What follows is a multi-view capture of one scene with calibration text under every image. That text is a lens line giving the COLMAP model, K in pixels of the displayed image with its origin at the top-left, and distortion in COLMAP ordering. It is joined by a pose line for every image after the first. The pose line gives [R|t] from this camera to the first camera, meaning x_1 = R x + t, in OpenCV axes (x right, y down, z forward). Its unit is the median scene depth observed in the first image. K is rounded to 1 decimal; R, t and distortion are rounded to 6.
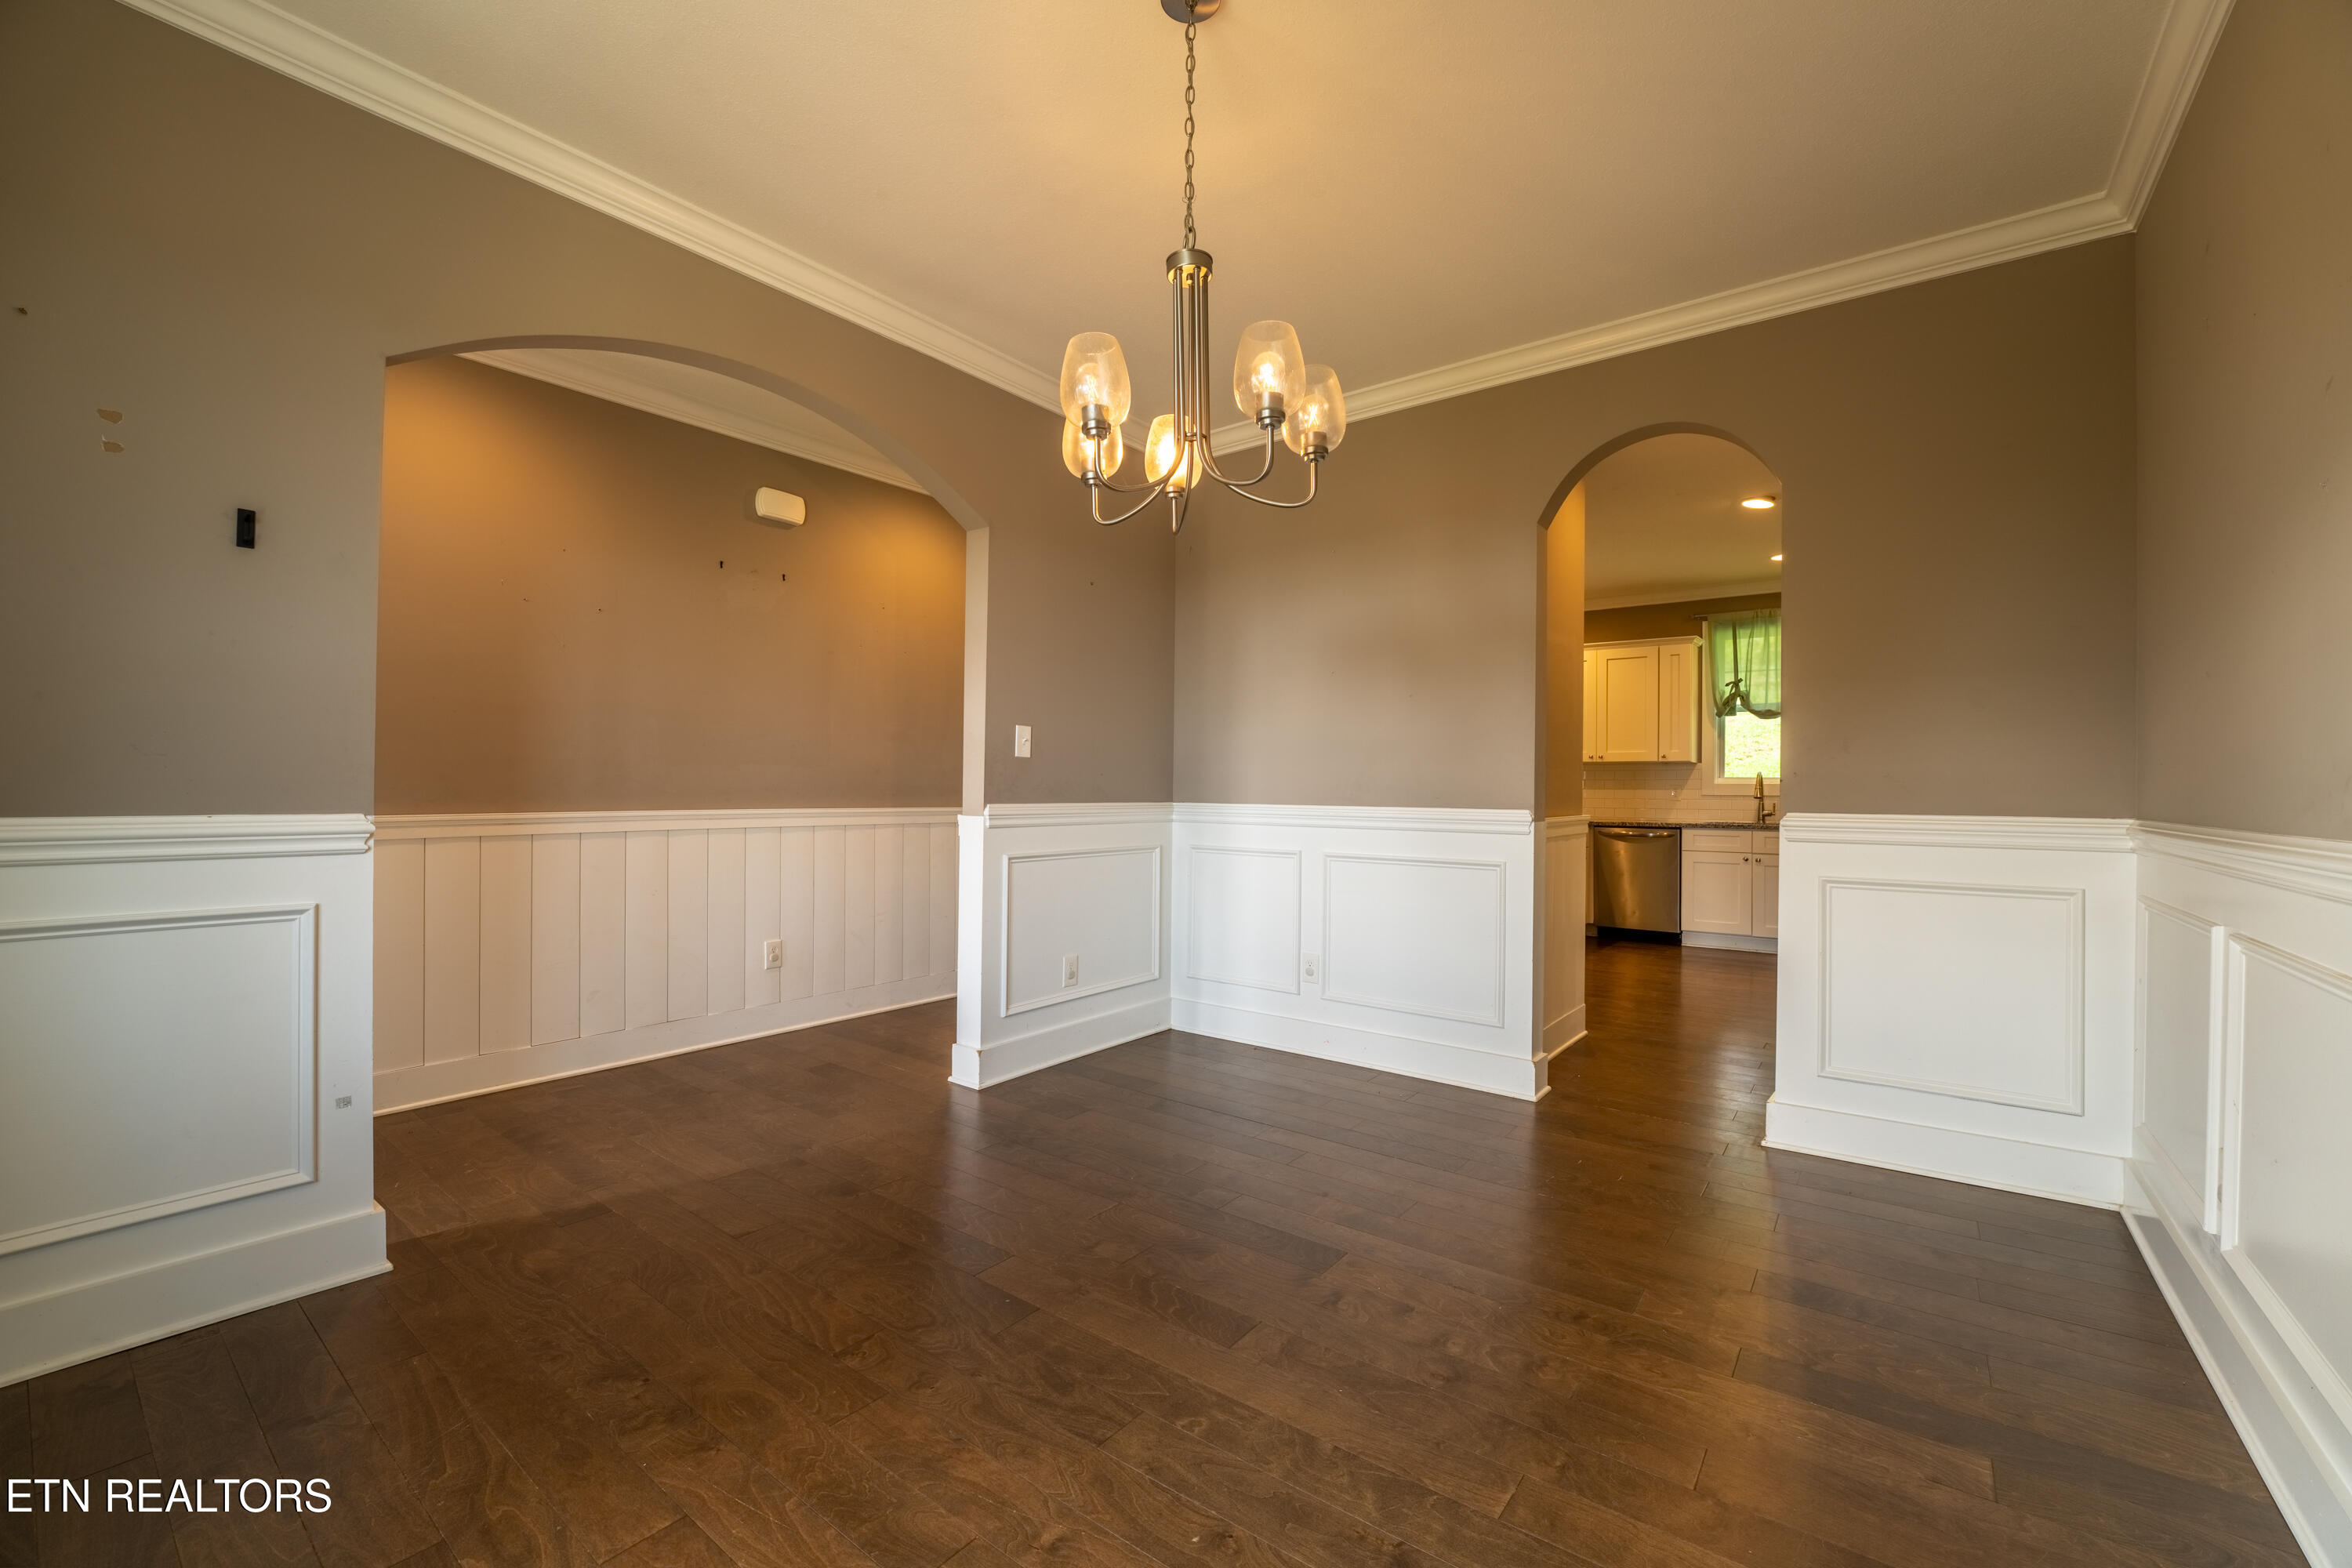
lens RADIAL K [[949.7, 0, 1176.0], [0, 949.7, 784.0], [0, 0, 1]] dist [0.000141, 0.000001]
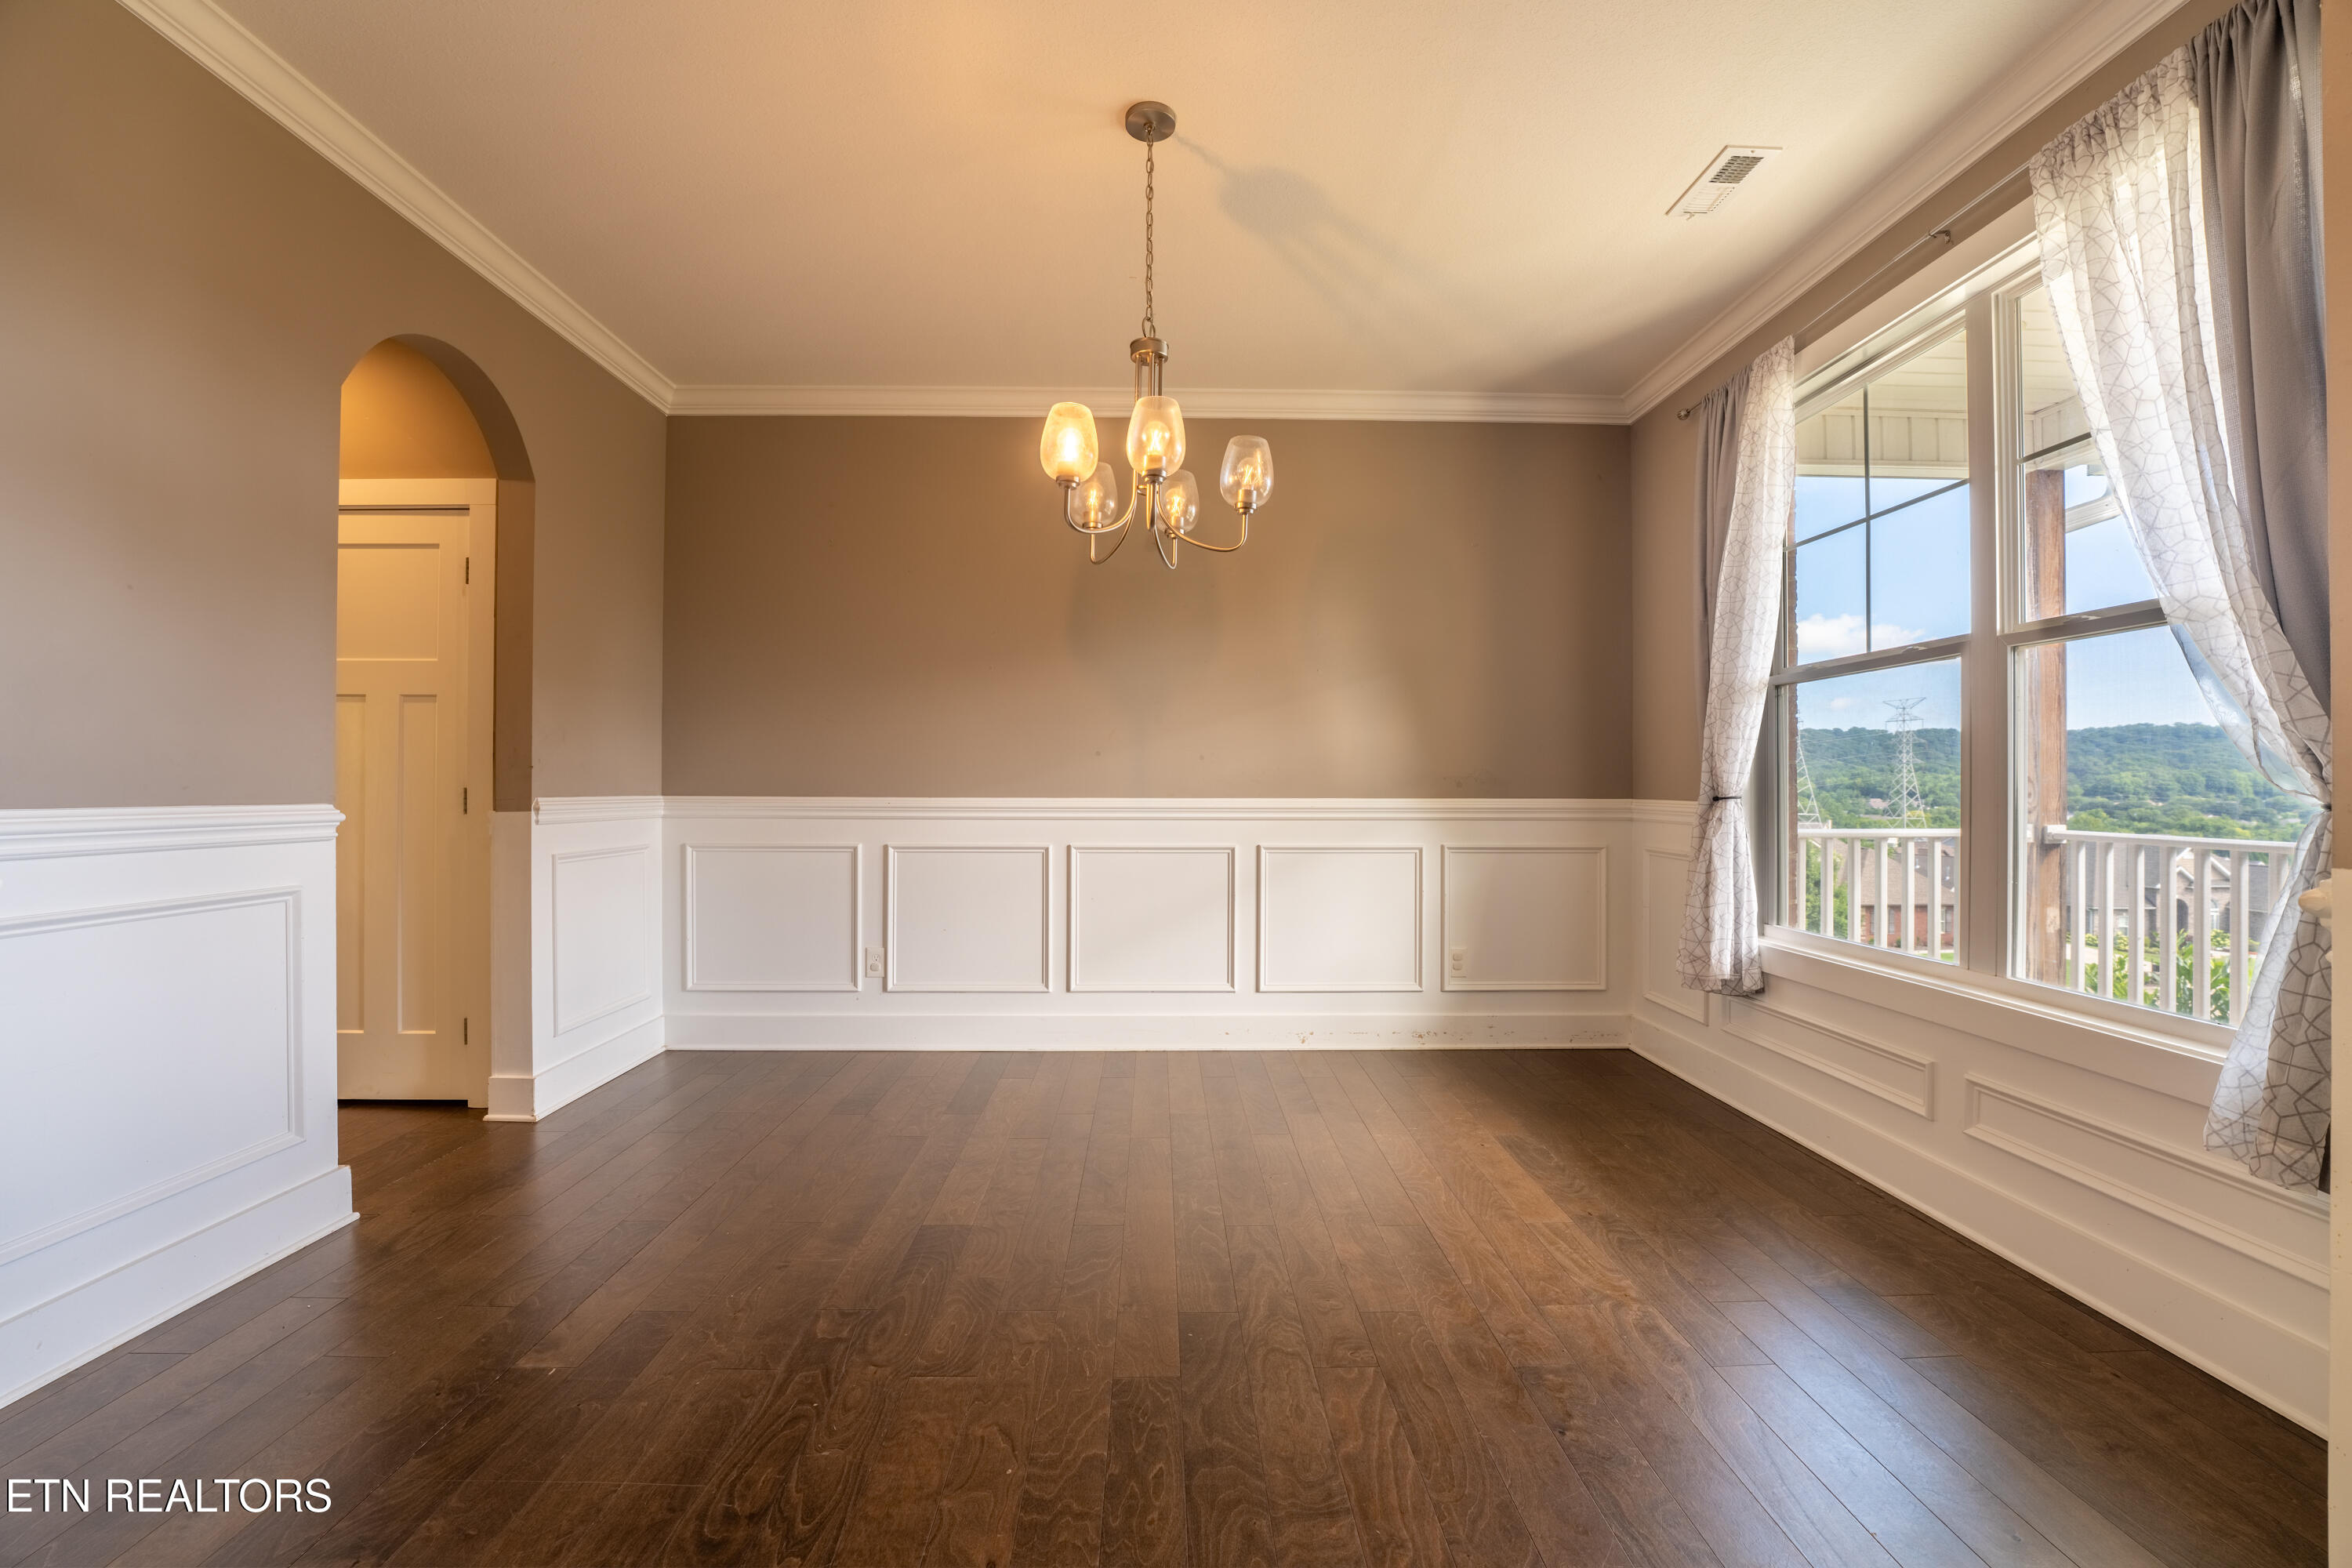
lens RADIAL K [[949.7, 0, 1176.0], [0, 949.7, 784.0], [0, 0, 1]] dist [0.000141, 0.000001]
pose [[-0.618958, -0.008009, 0.785383, -1.046096], [-0.006981, 0.999965, 0.004695, 0.011078], [-0.785393, -0.002577, -0.618992, 1.869630]]
